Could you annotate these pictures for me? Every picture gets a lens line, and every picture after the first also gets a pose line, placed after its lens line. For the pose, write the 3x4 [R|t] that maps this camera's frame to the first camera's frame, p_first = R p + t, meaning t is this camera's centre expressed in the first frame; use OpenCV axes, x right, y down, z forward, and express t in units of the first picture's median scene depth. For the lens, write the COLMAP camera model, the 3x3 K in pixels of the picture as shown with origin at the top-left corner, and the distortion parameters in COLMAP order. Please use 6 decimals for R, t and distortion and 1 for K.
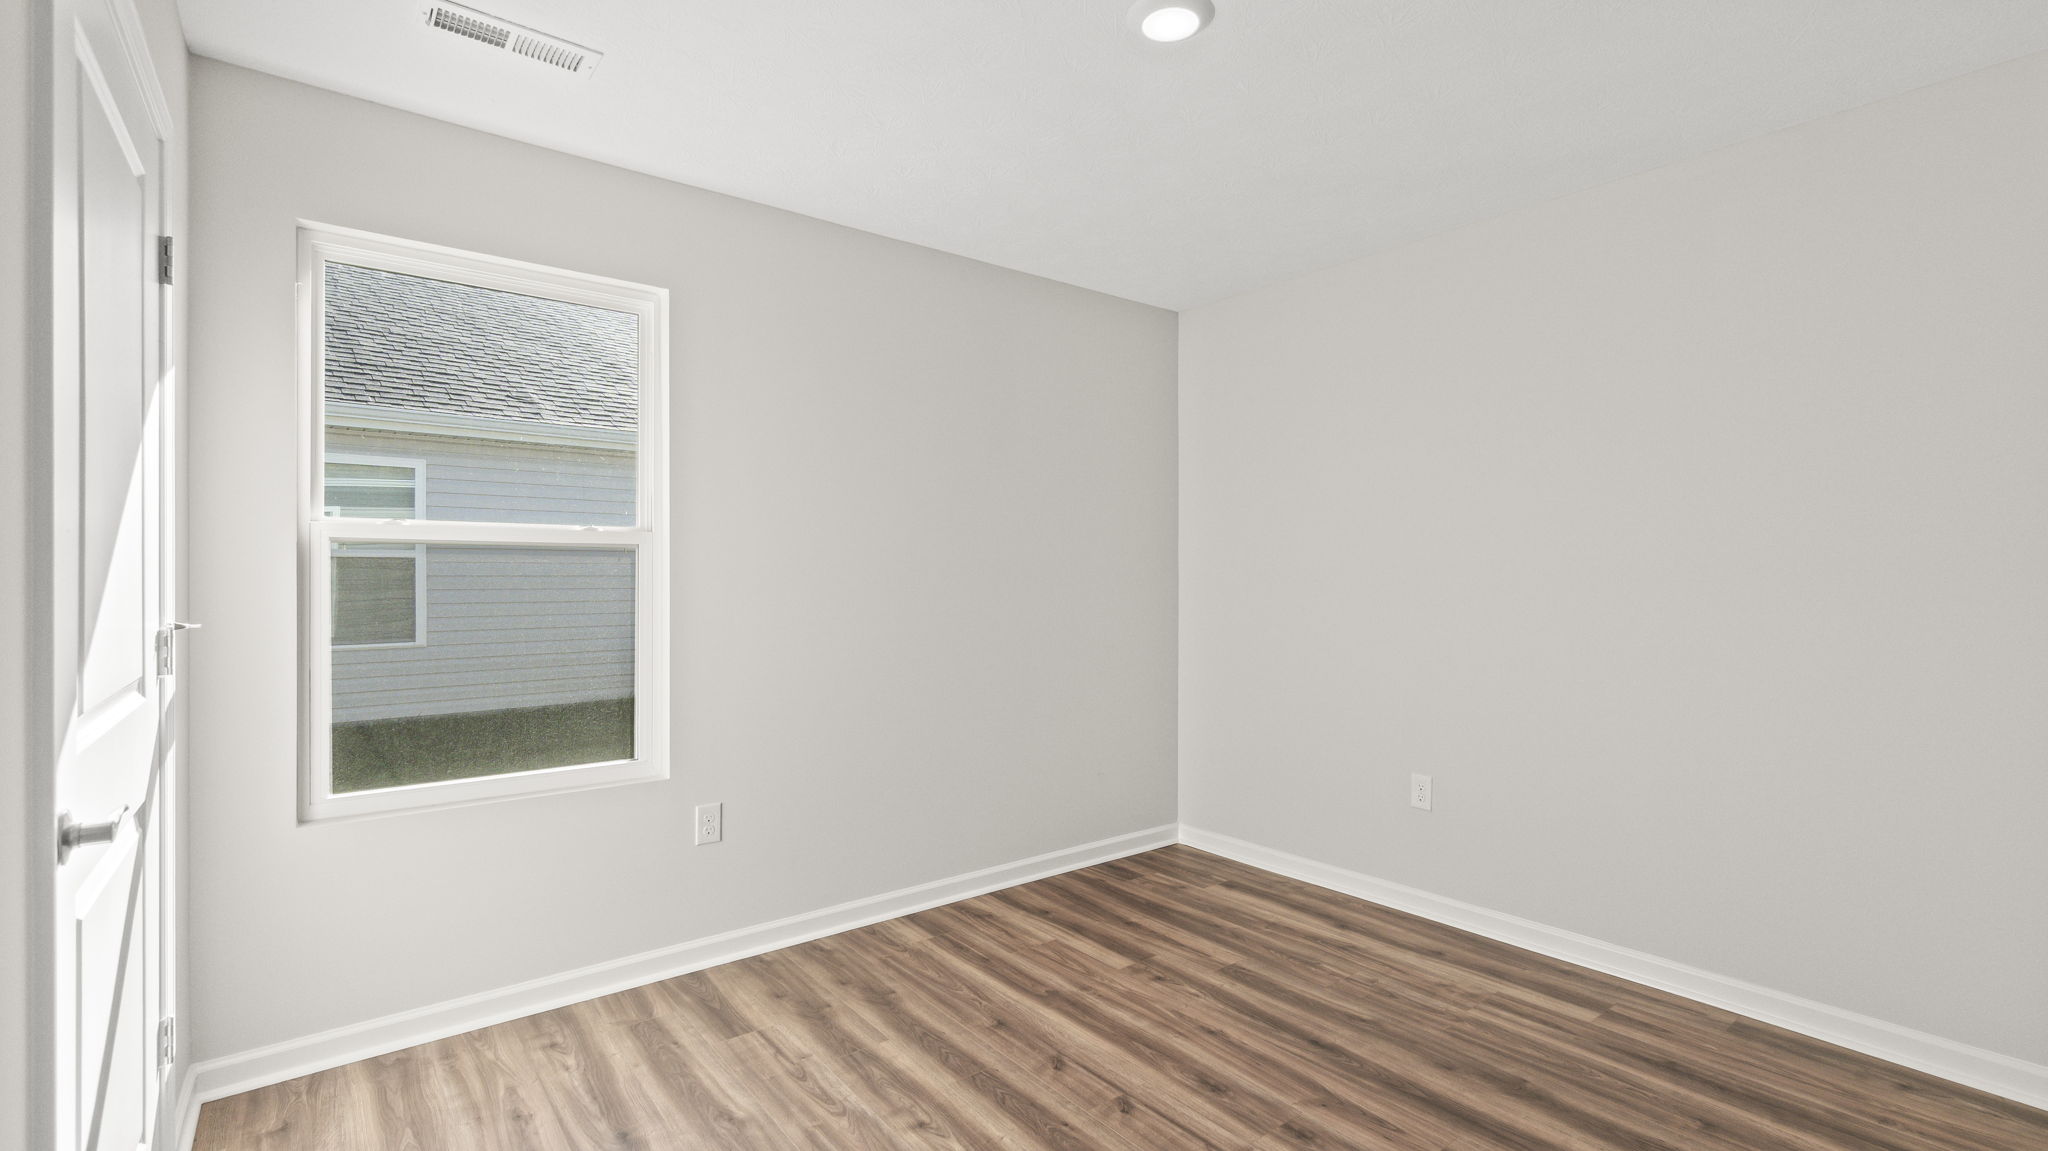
lens RADIAL K [[912.4, 0, 1028.0], [0, 912.4, 575.0], [0, 0, 1]] dist [-0.012974, -0.000177]
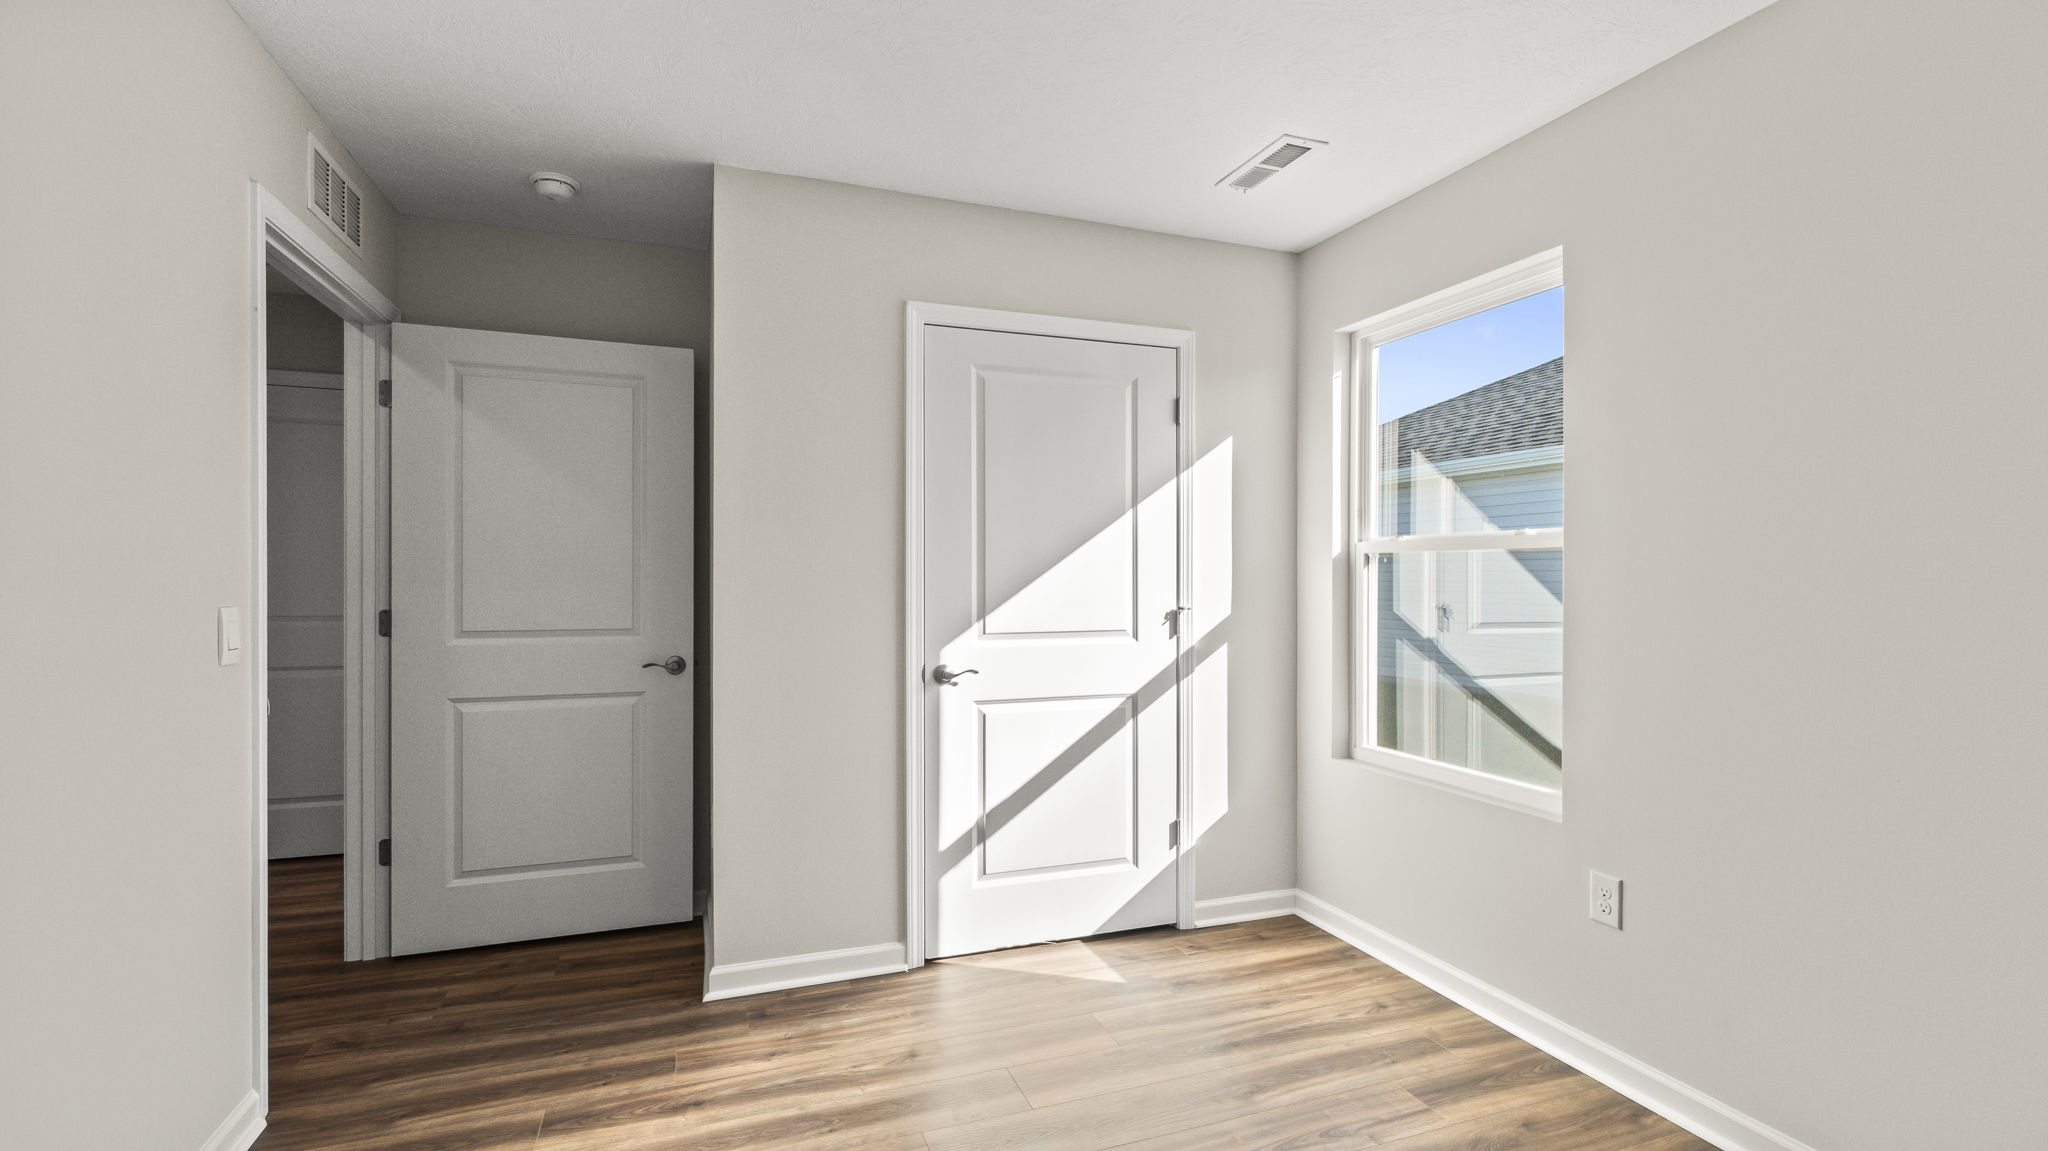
lens RADIAL K [[912.4, 0, 1026.2], [0, 912.4, 571.6], [0, 0, 1]] dist [-0.012974, -0.000177]
pose [[-0.322930, -0.007064, -0.946397, 0.662477], [0.000695, 0.999970, -0.007701, -0.003314], [0.946423, -0.003145, -0.322915, 0.939069]]
